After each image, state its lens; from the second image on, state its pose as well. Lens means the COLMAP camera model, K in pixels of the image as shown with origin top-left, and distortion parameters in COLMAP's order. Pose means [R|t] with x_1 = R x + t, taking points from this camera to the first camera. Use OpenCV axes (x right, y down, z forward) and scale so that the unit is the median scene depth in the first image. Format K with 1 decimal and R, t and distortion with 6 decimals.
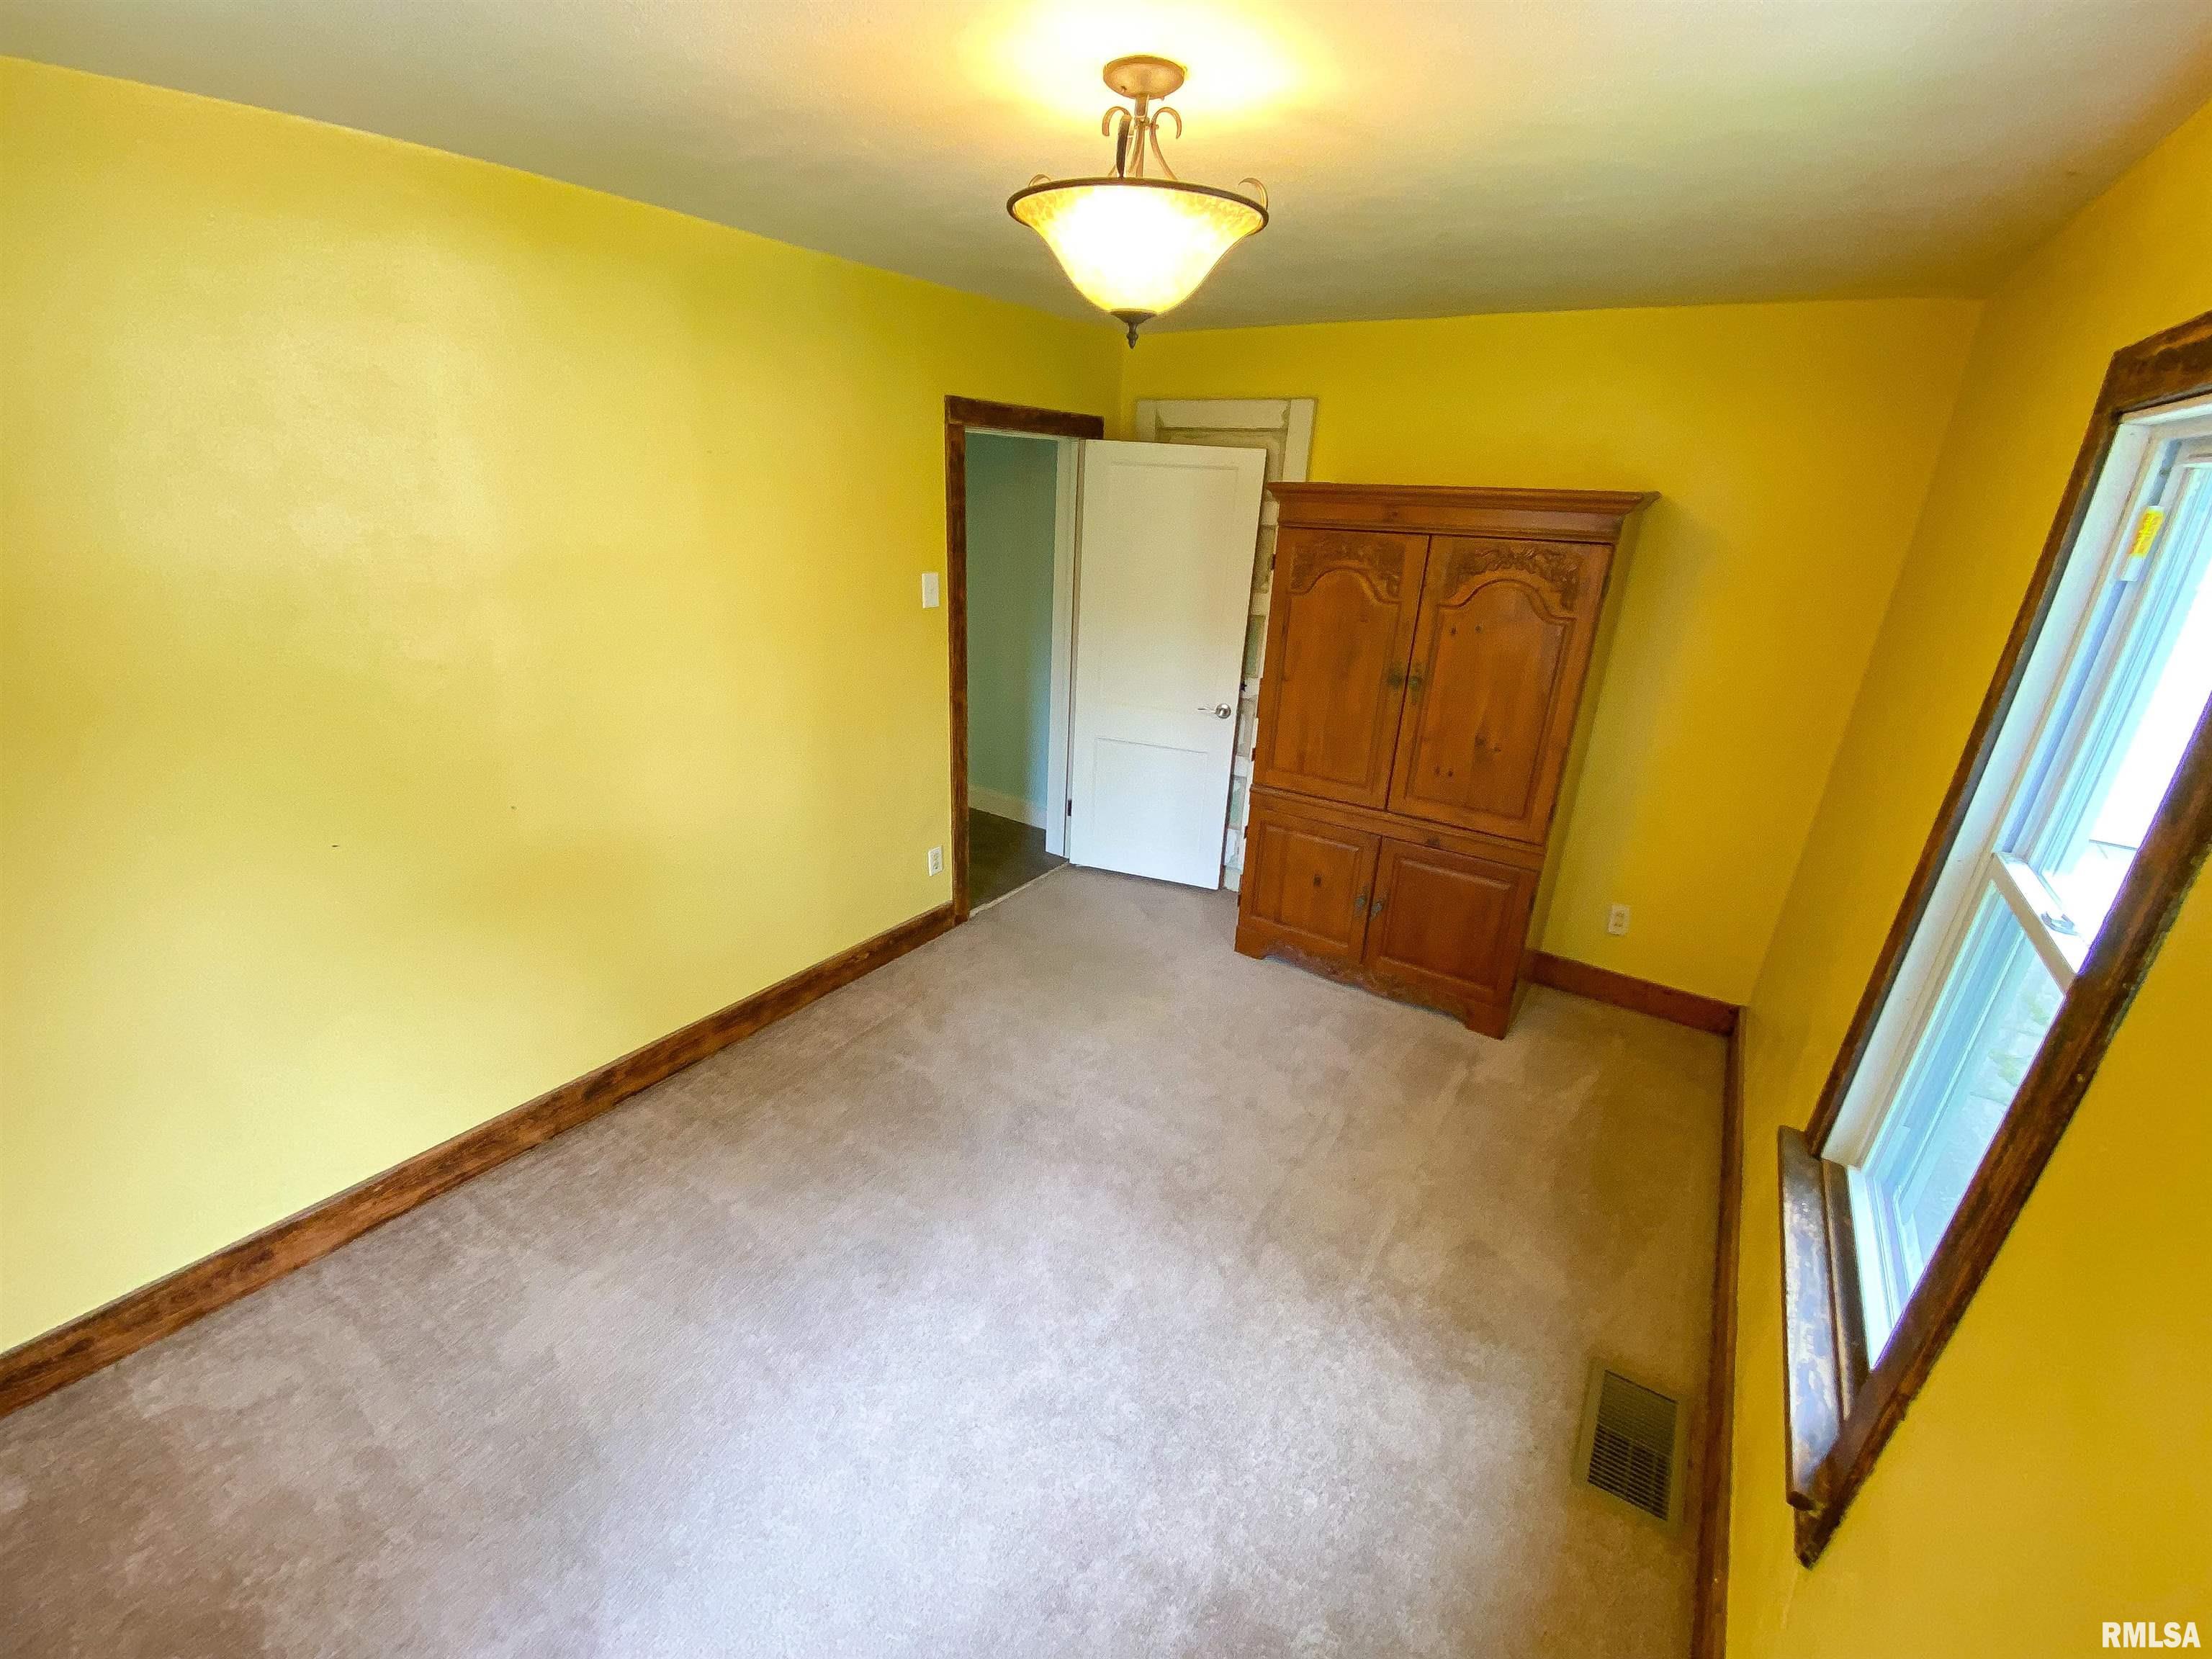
lens RADIAL K [[873.0, 0, 1111.3], [0, 873.0, 824.2], [0, 0, 1]] dist [0.002764, -0.022663]
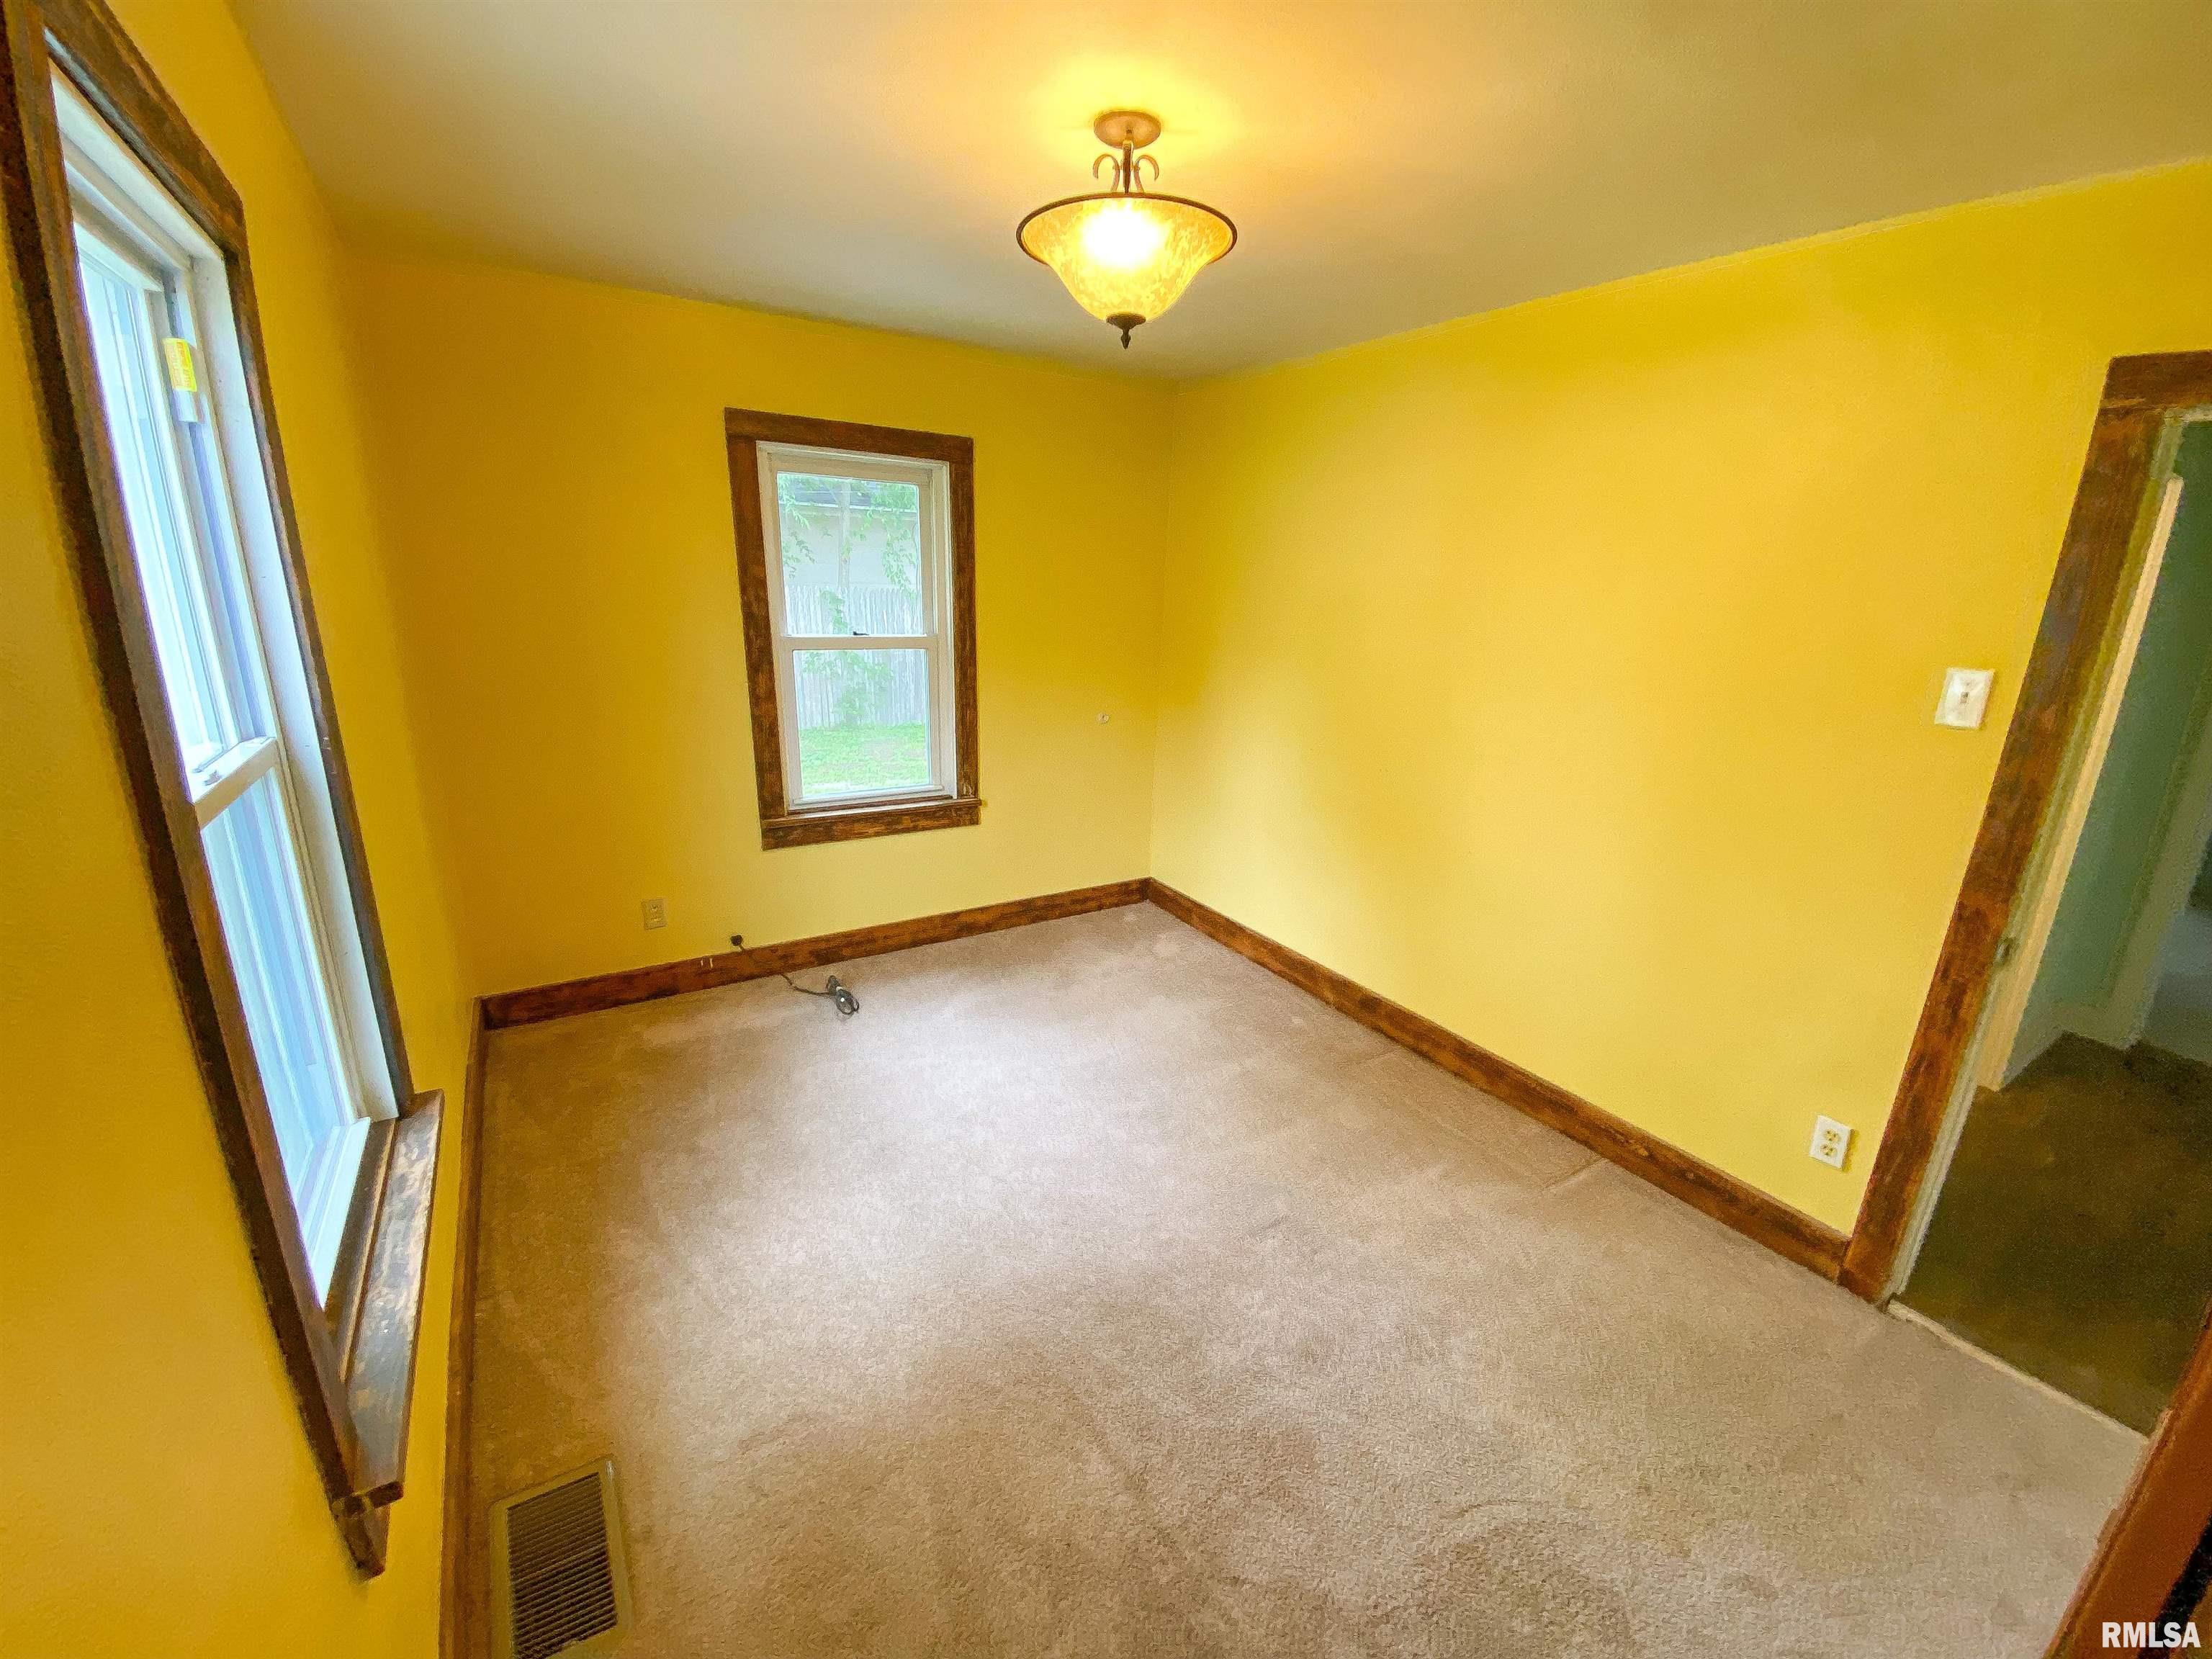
lens RADIAL K [[884.8, 0, 1097.7], [0, 884.8, 828.6], [0, 0, 1]] dist [0.038503, -0.033132]
pose [[-0.401997, 0.193917, -0.894871, 0.612543], [-0.378576, 0.854671, 0.355271, -0.205519], [0.833714, 0.481595, -0.270163, 0.796128]]
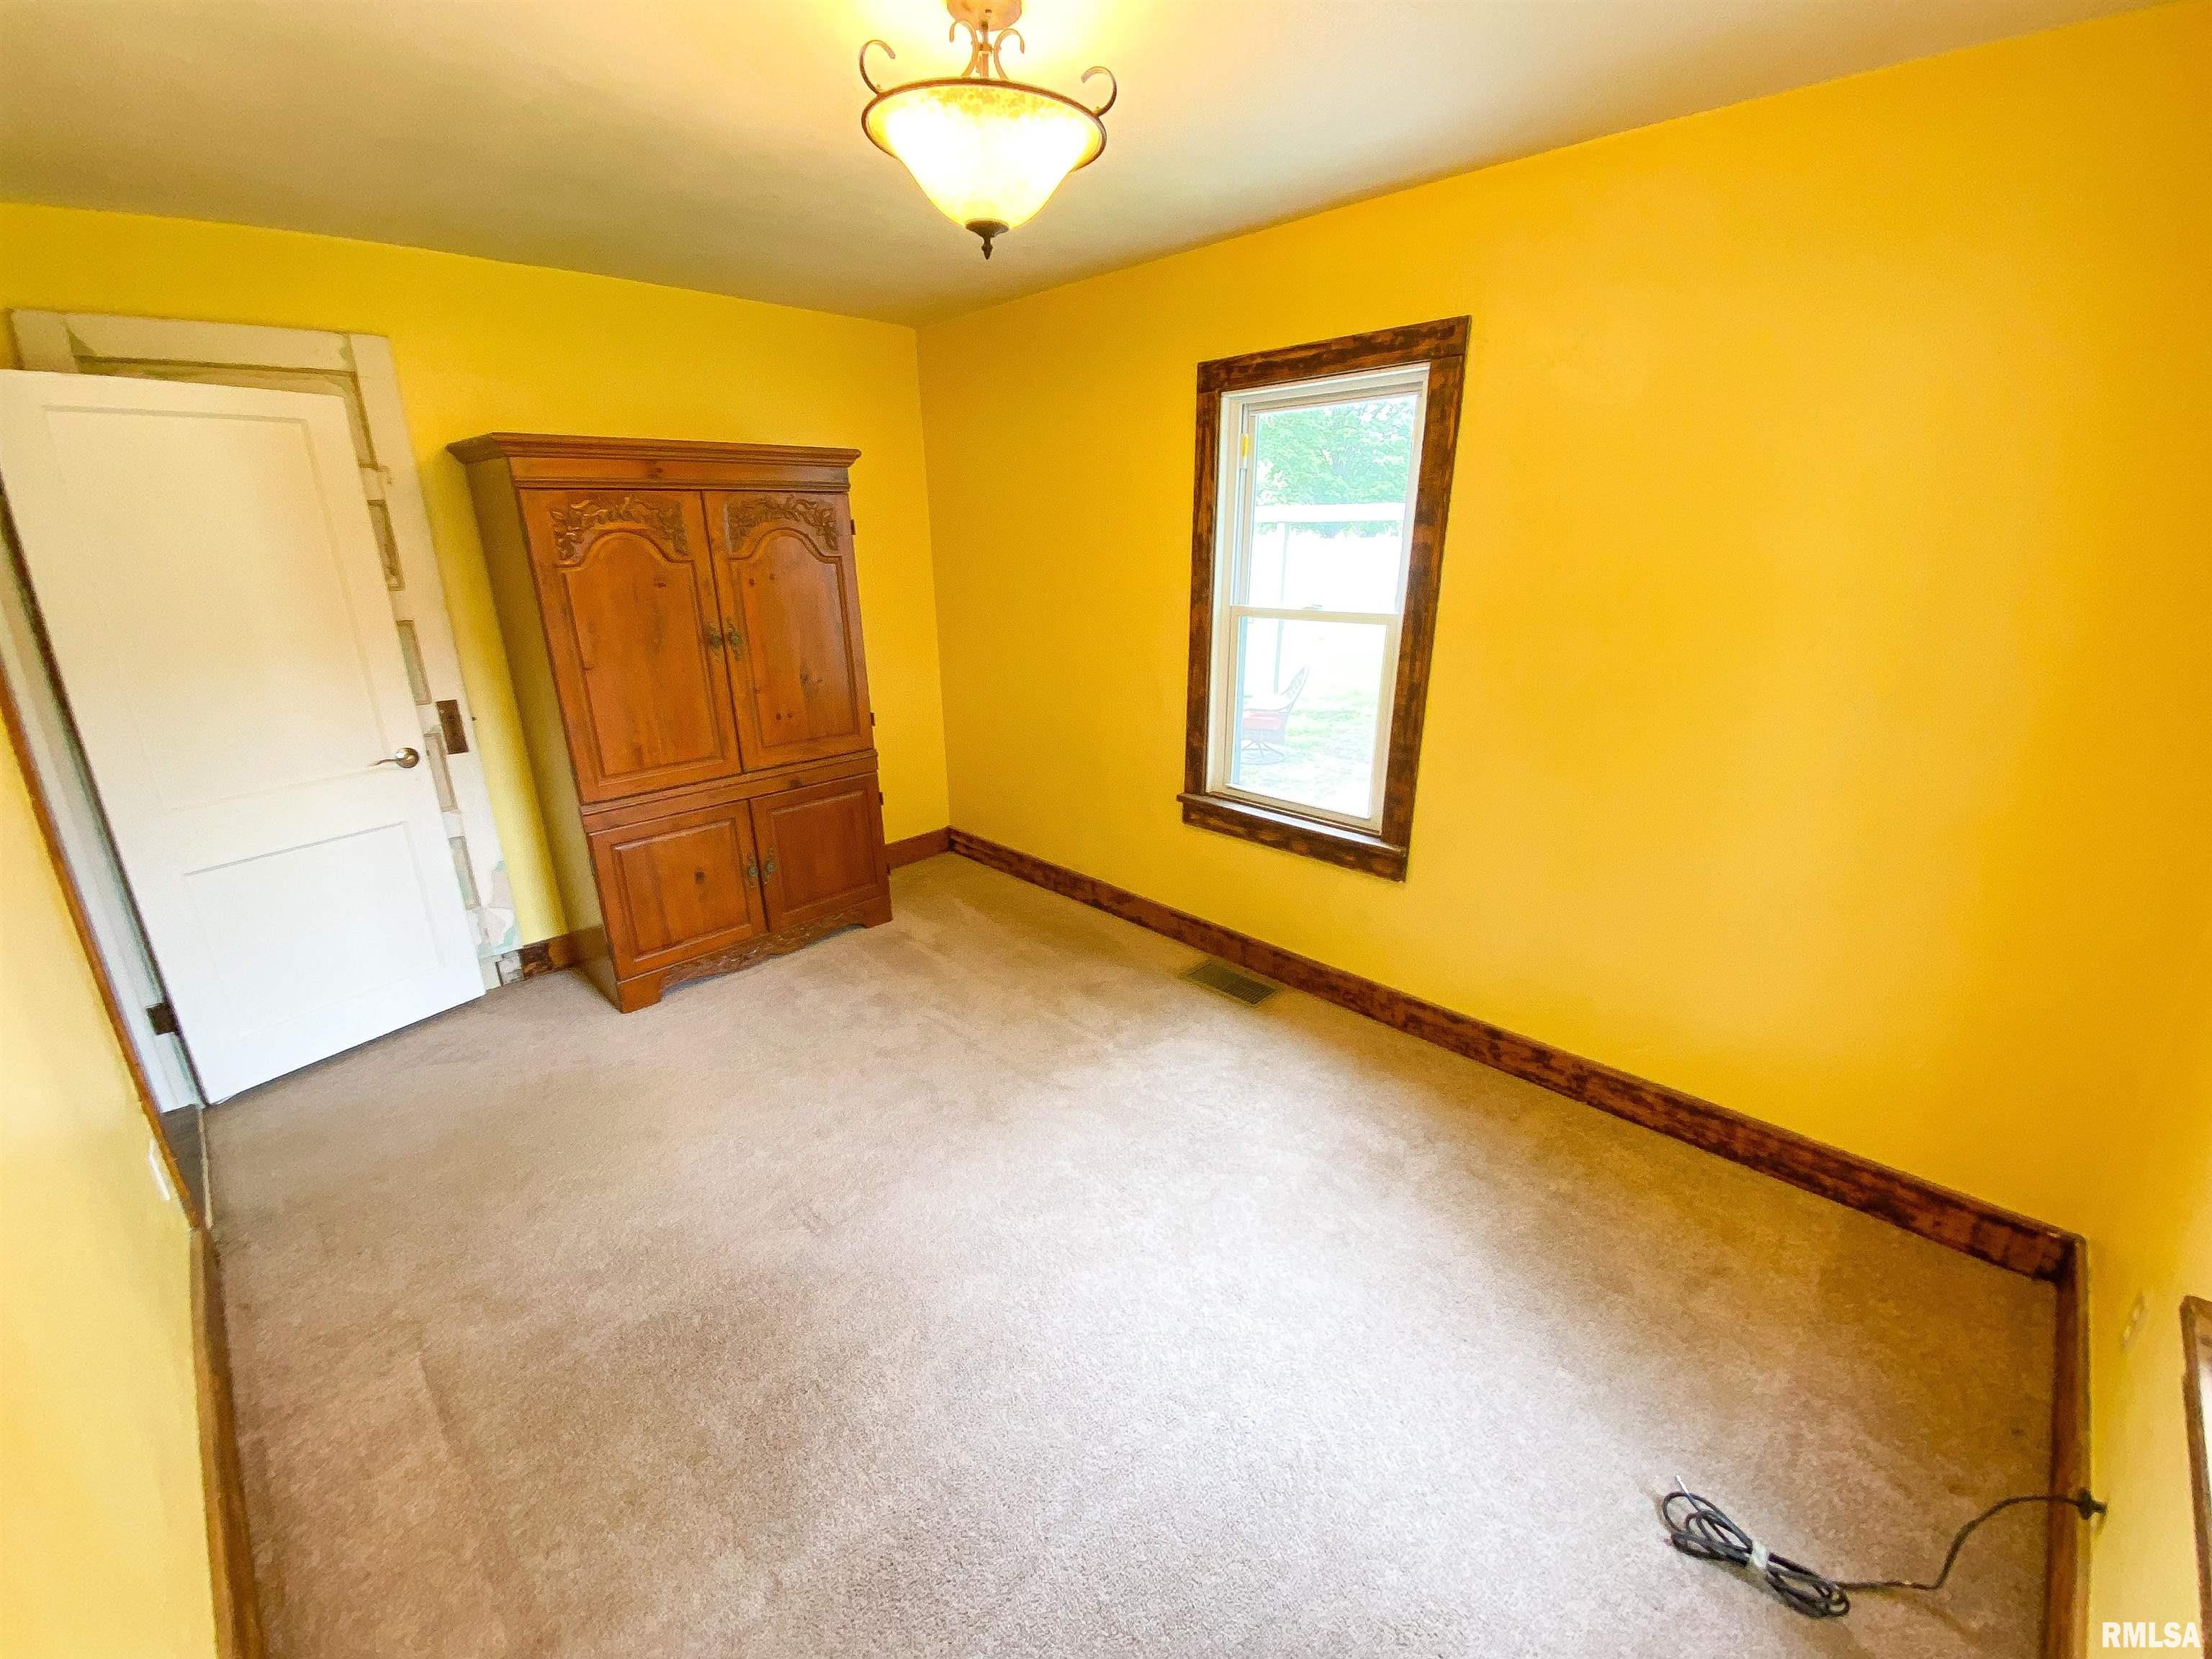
lens RADIAL K [[873.0, 0, 1111.3], [0, 873.0, 824.2], [0, 0, 1]] dist [0.002764, -0.022663]
pose [[0.182168, -0.339771, 0.922698, -0.588591], [0.366306, 0.894301, 0.256994, -0.070193], [-0.912488, 0.291173, 0.287373, 0.379450]]
